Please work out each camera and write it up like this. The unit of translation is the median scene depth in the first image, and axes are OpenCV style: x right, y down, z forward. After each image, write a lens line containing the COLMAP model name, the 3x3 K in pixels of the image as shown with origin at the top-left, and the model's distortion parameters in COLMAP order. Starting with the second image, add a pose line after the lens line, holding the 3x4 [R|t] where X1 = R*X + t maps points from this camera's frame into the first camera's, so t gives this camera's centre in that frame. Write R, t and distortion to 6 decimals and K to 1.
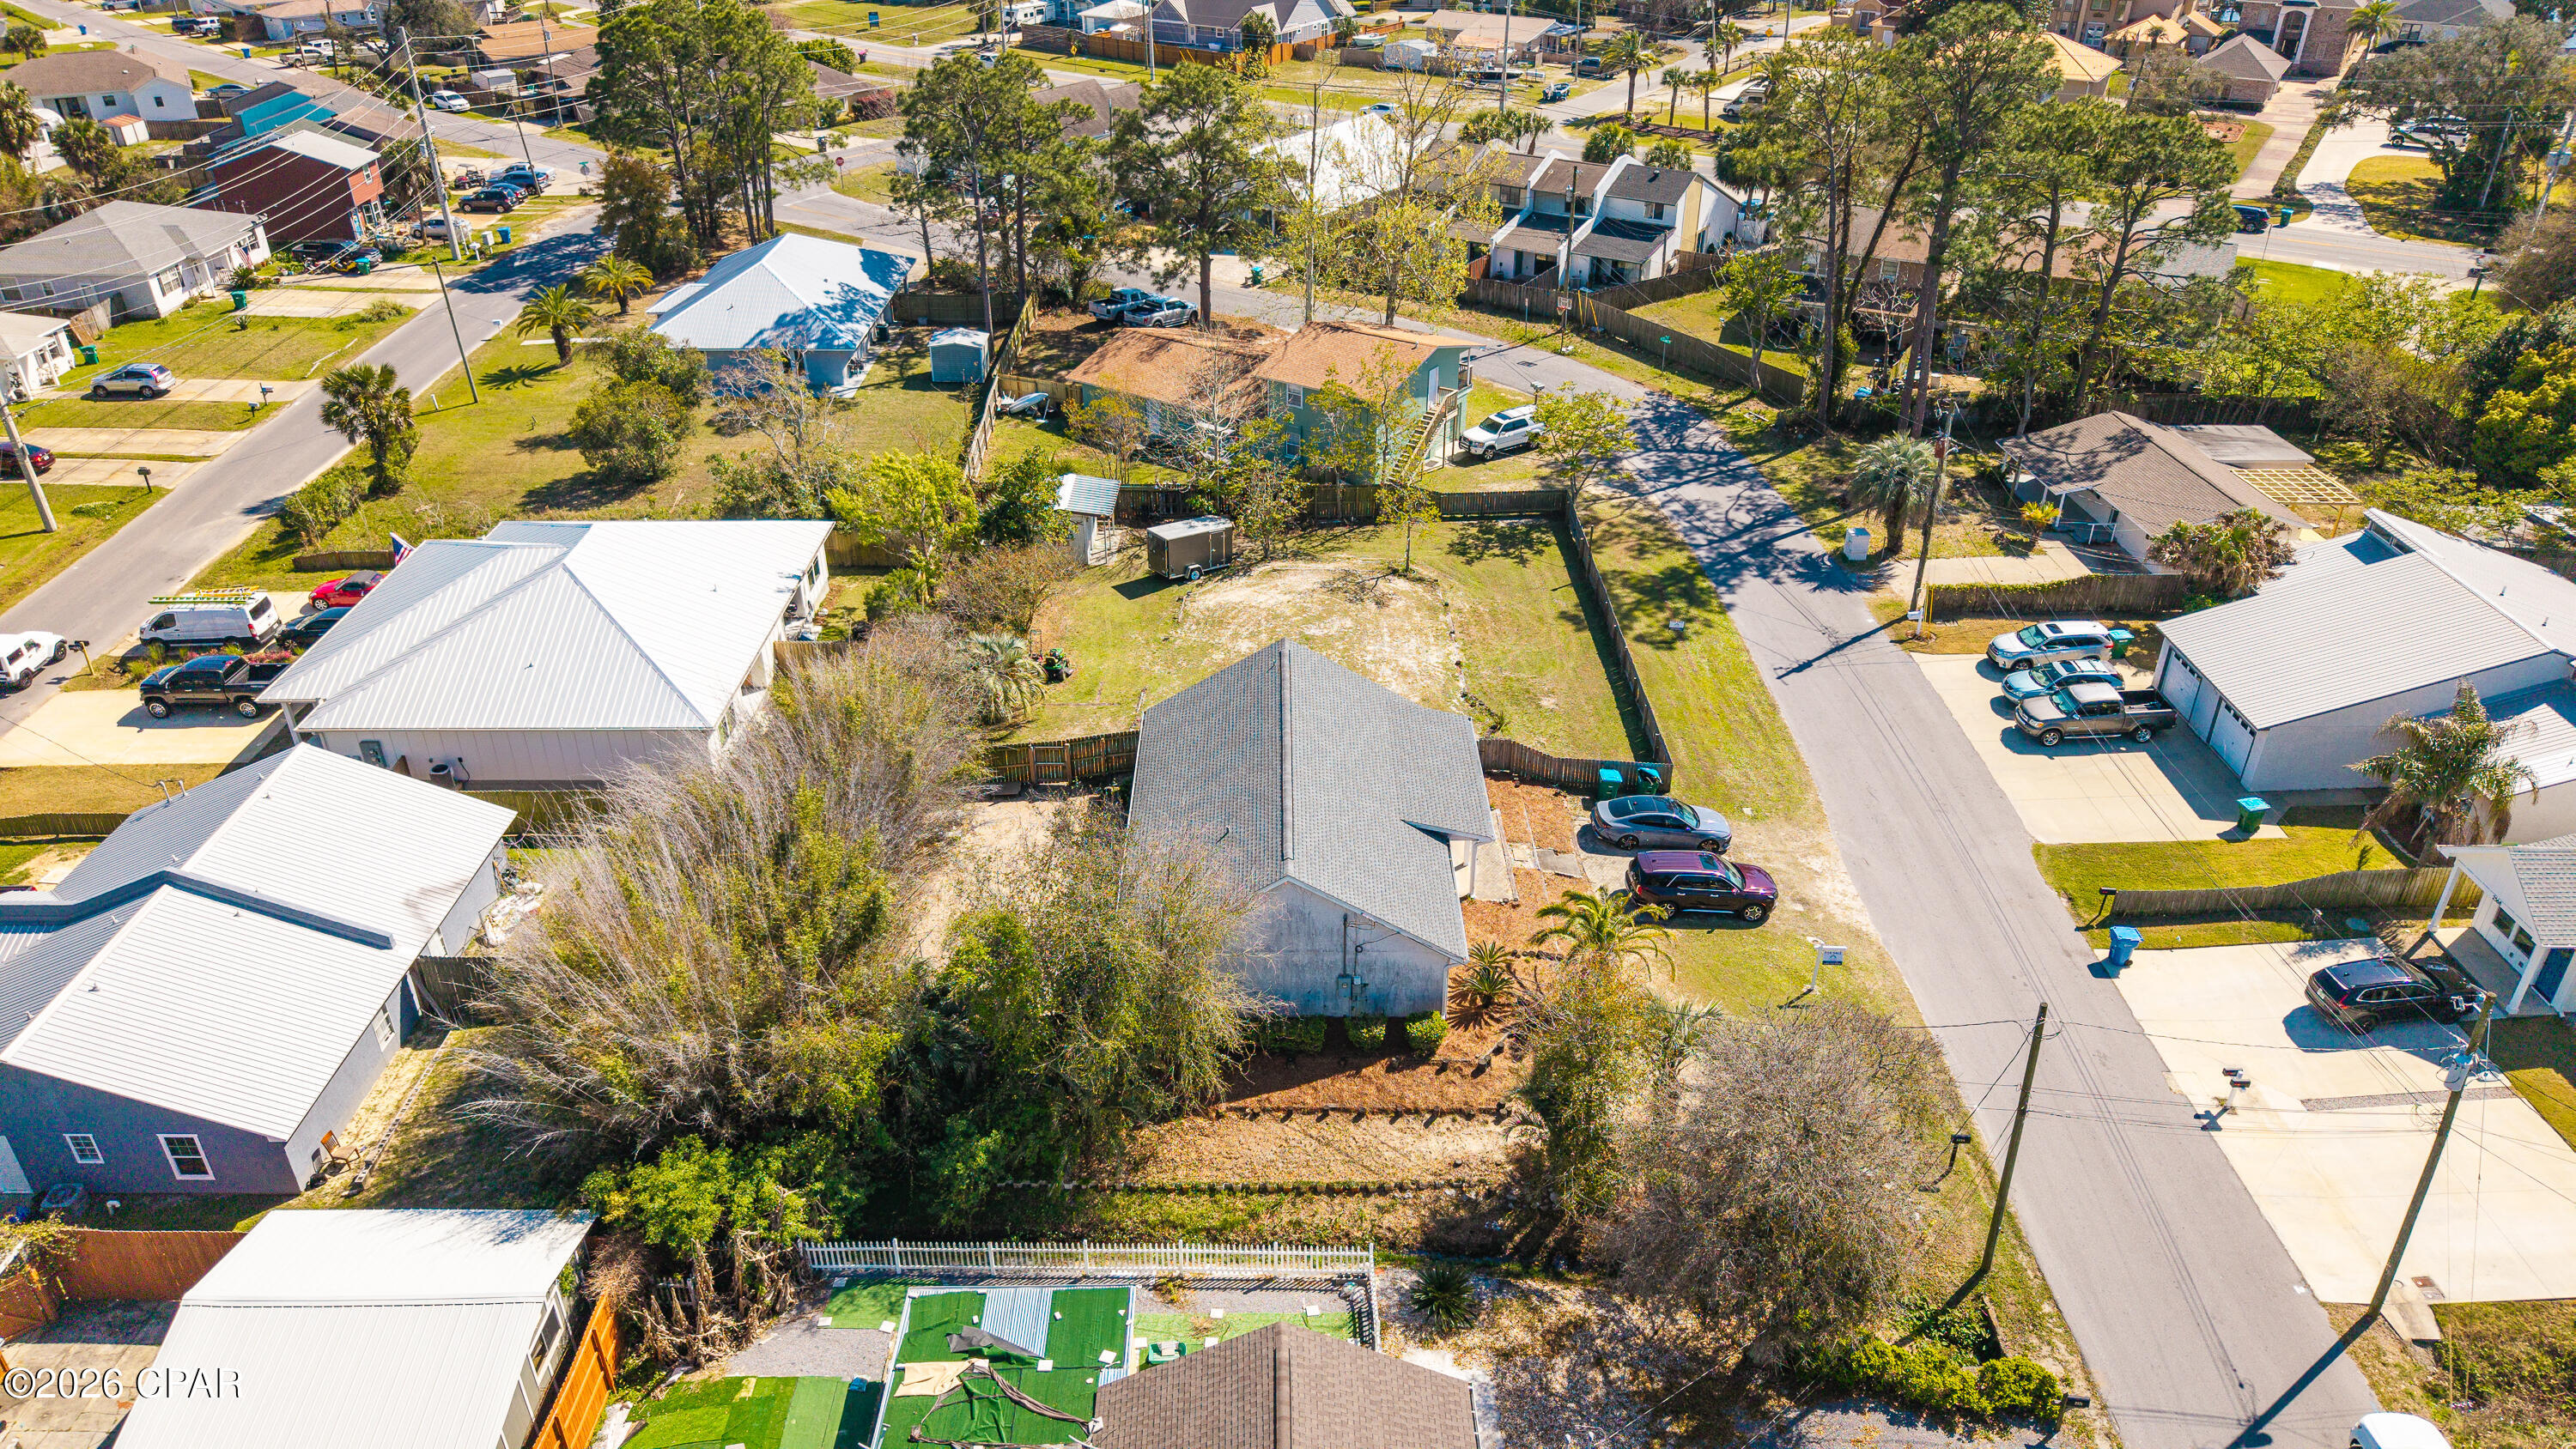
lens RADIAL K [[1725.3, 0, 1288.2], [0, 1725.3, 741.6], [0, 0, 1]] dist [0.029060, -0.038365]
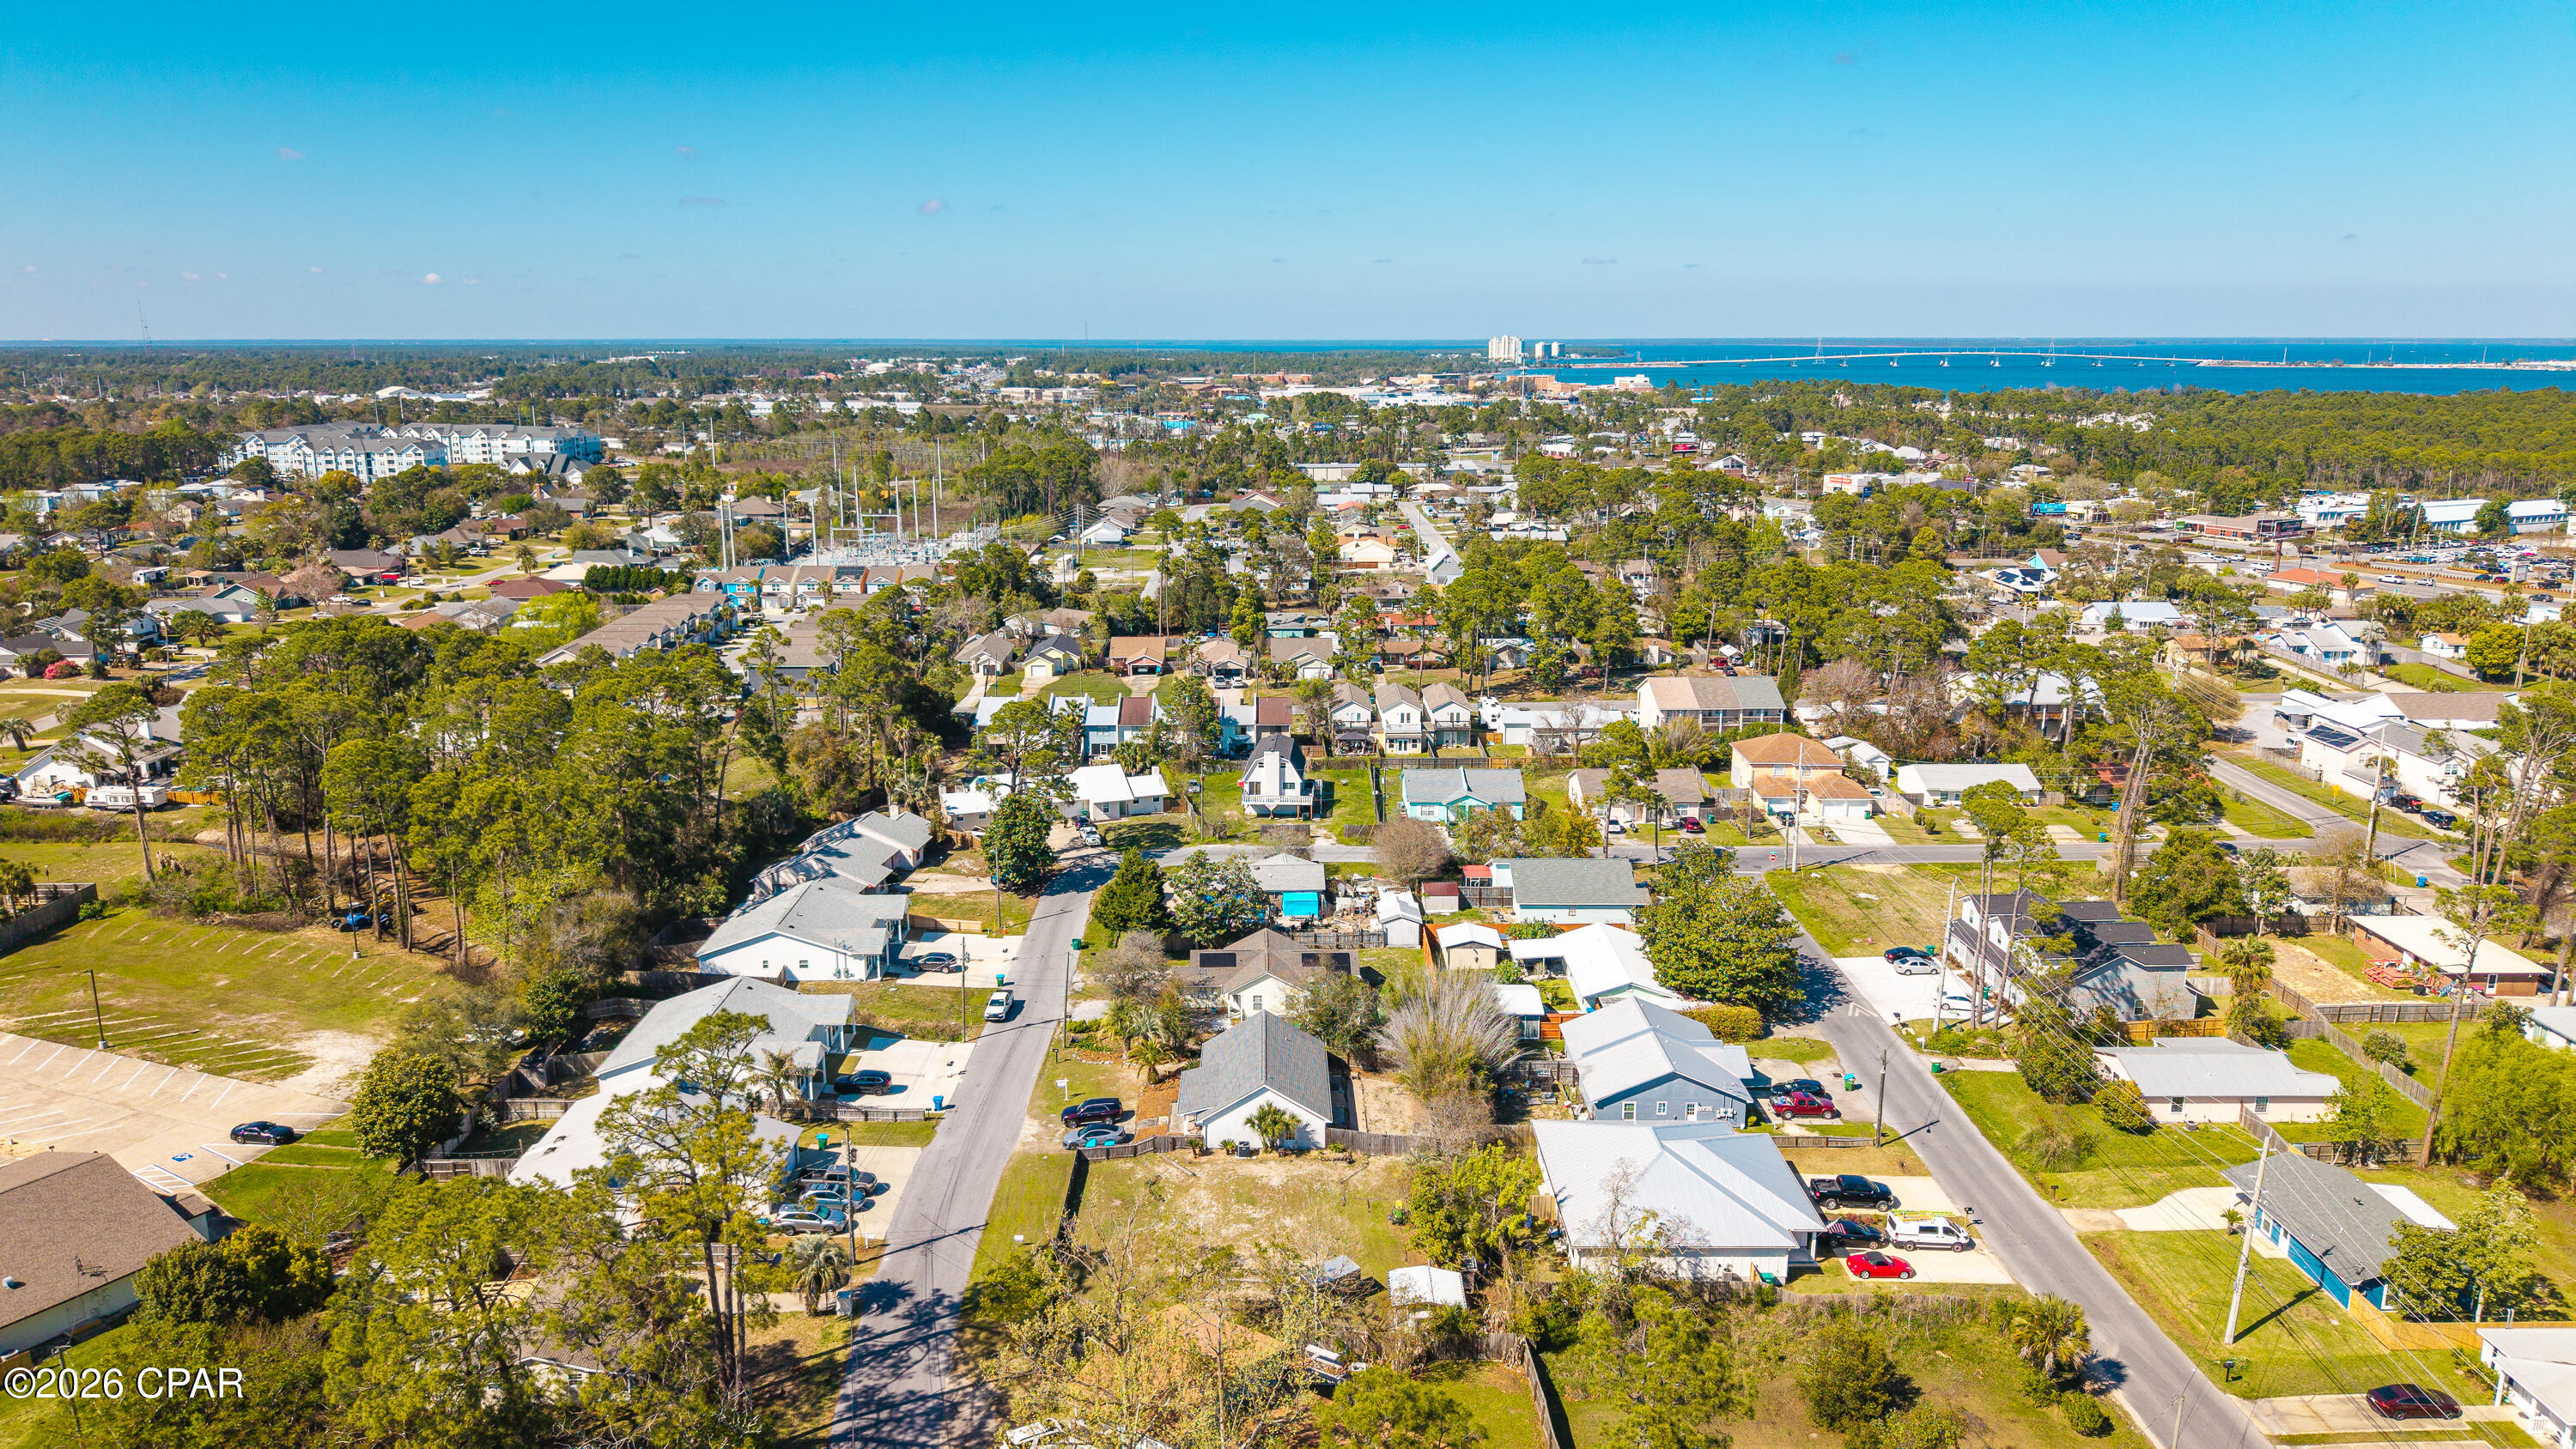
lens RADIAL K [[1725.3, 0, 1280.2], [0, 1725.3, 673.0], [0, 0, 1]] dist [0.029060, -0.038365]
pose [[-0.999994, 0.003107, 0.001682, -0.018400], [0.003443, 0.750071, 0.661349, -1.308076], [0.000793, 0.661350, -0.750077, 1.593643]]
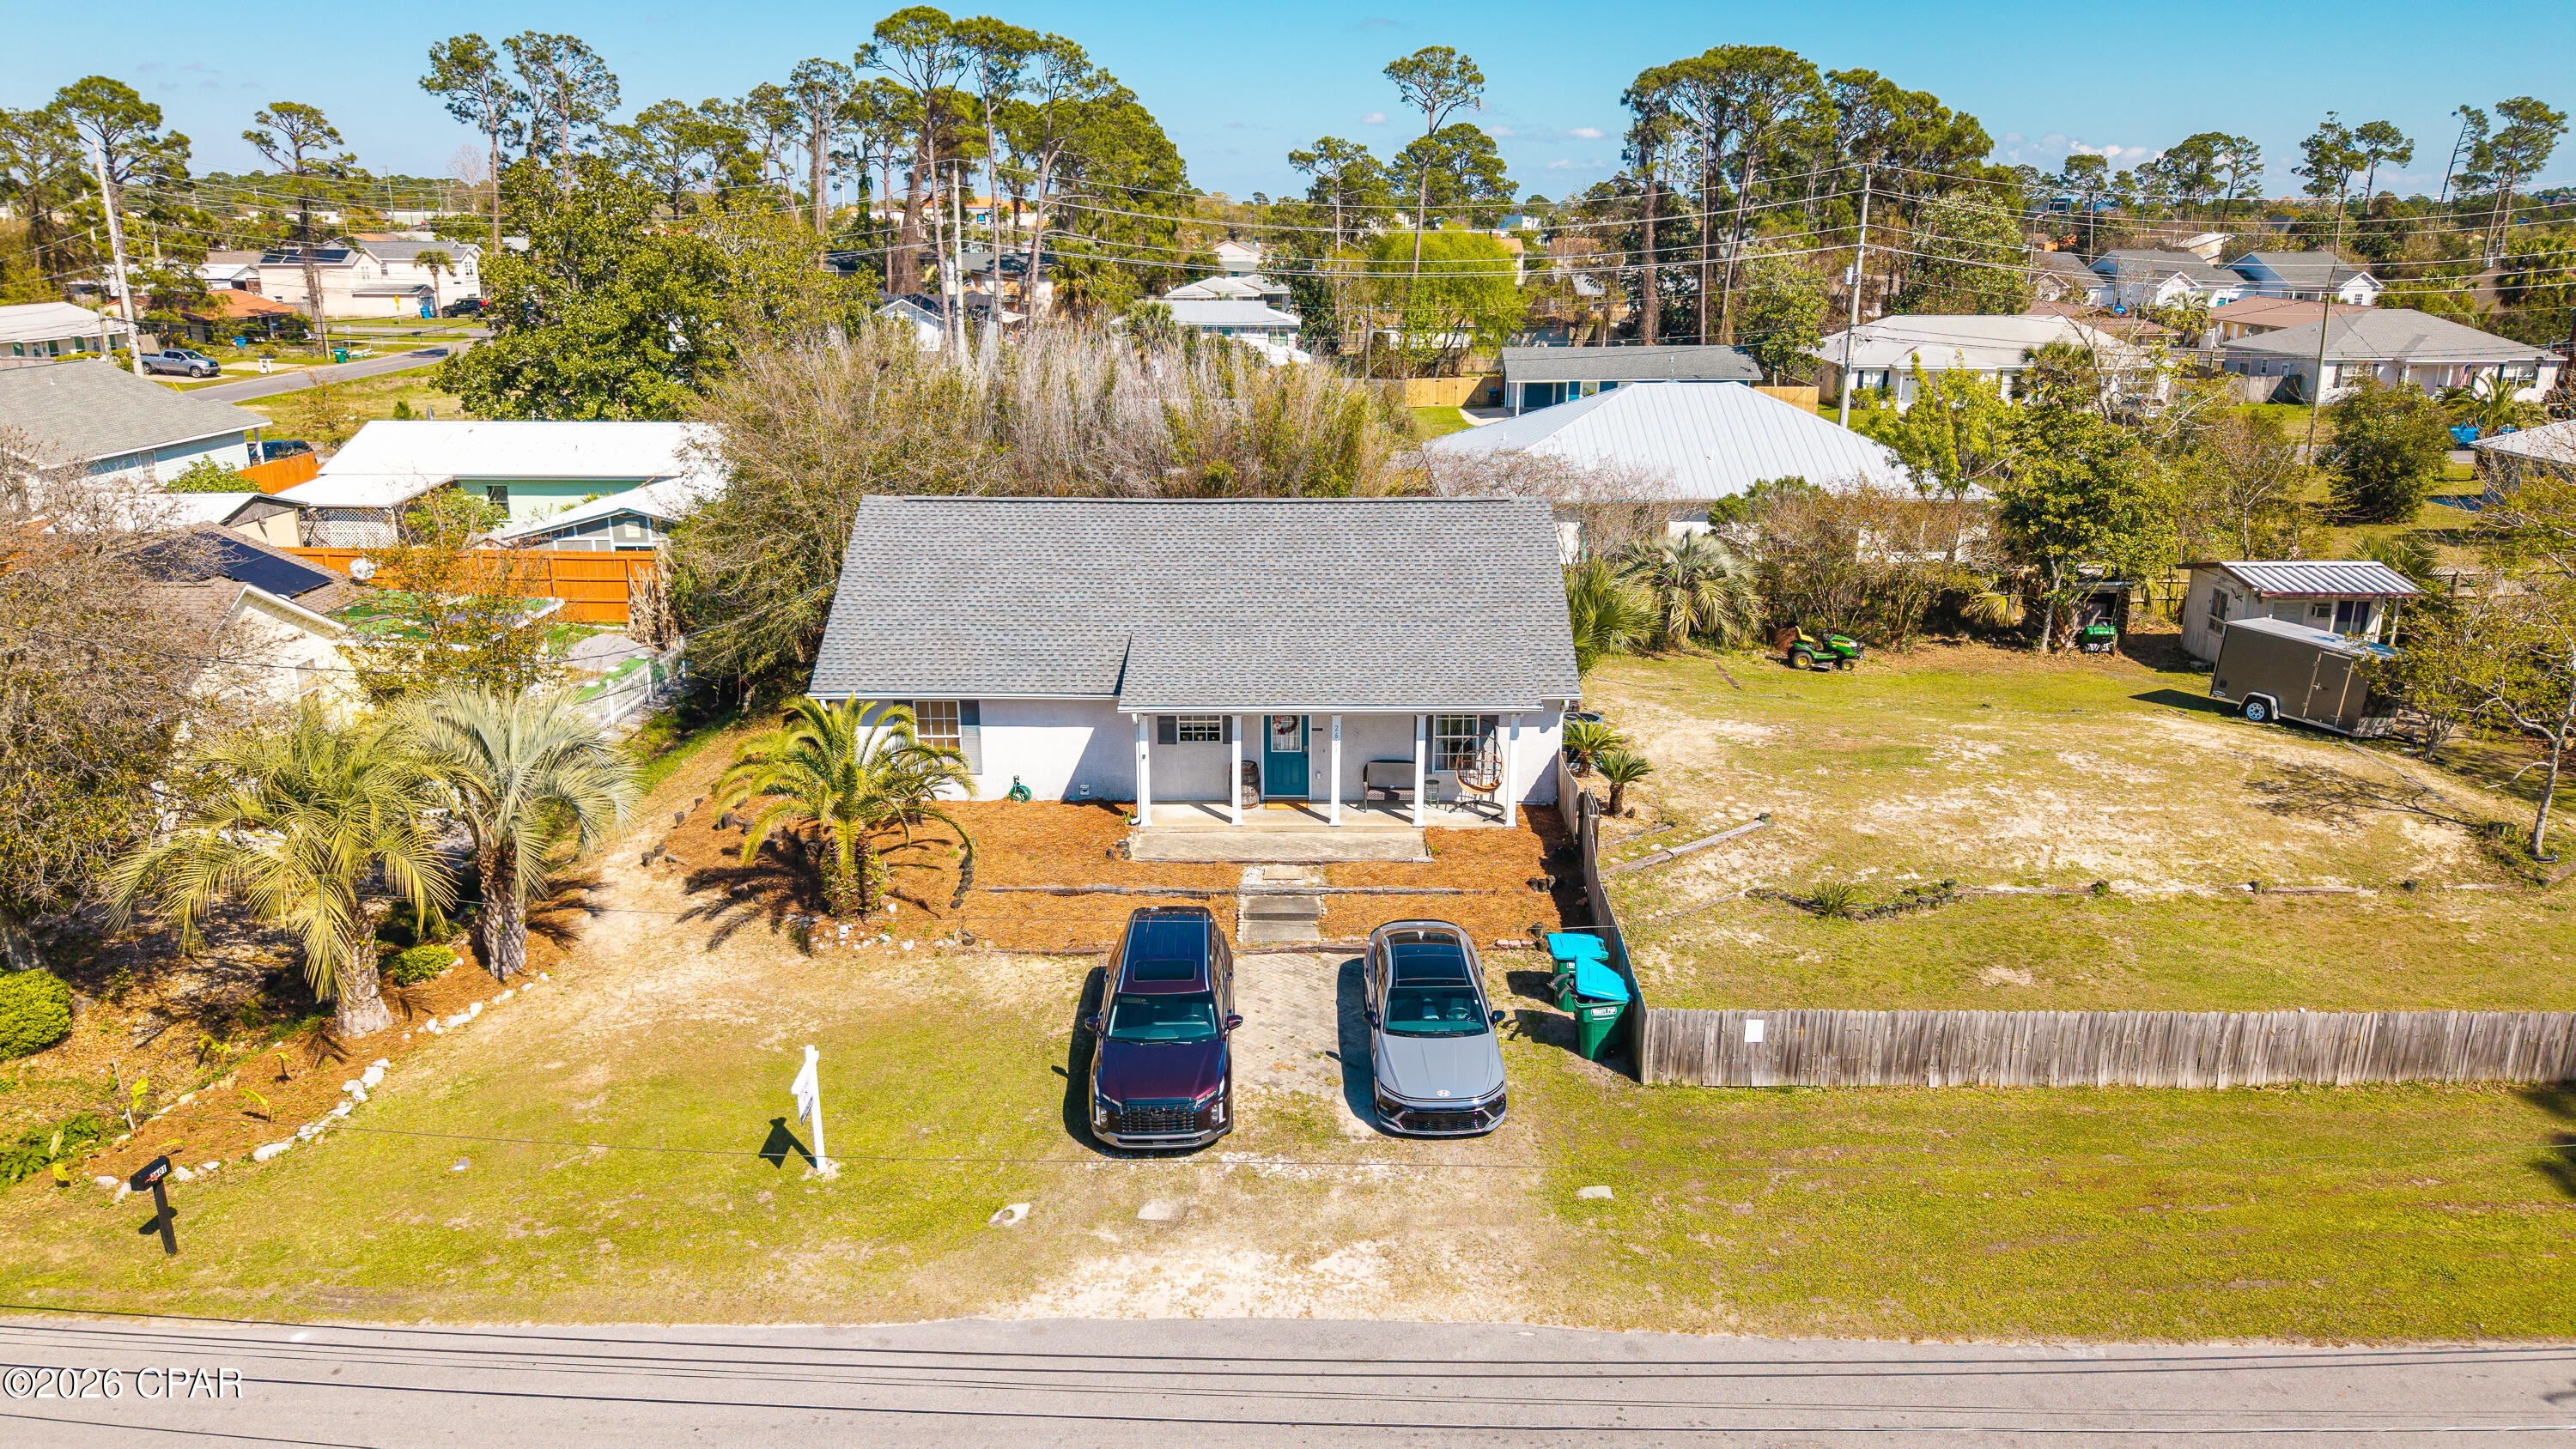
lens RADIAL K [[1725.3, 0, 1289.9], [0, 1725.3, 727.5], [0, 0, 1]] dist [0.029060, -0.038365]
pose [[-0.014879, 0.285560, -0.958245, 0.424266], [-0.506143, 0.824347, 0.253517, -0.070520], [0.862321, 0.488782, 0.132269, 0.617293]]
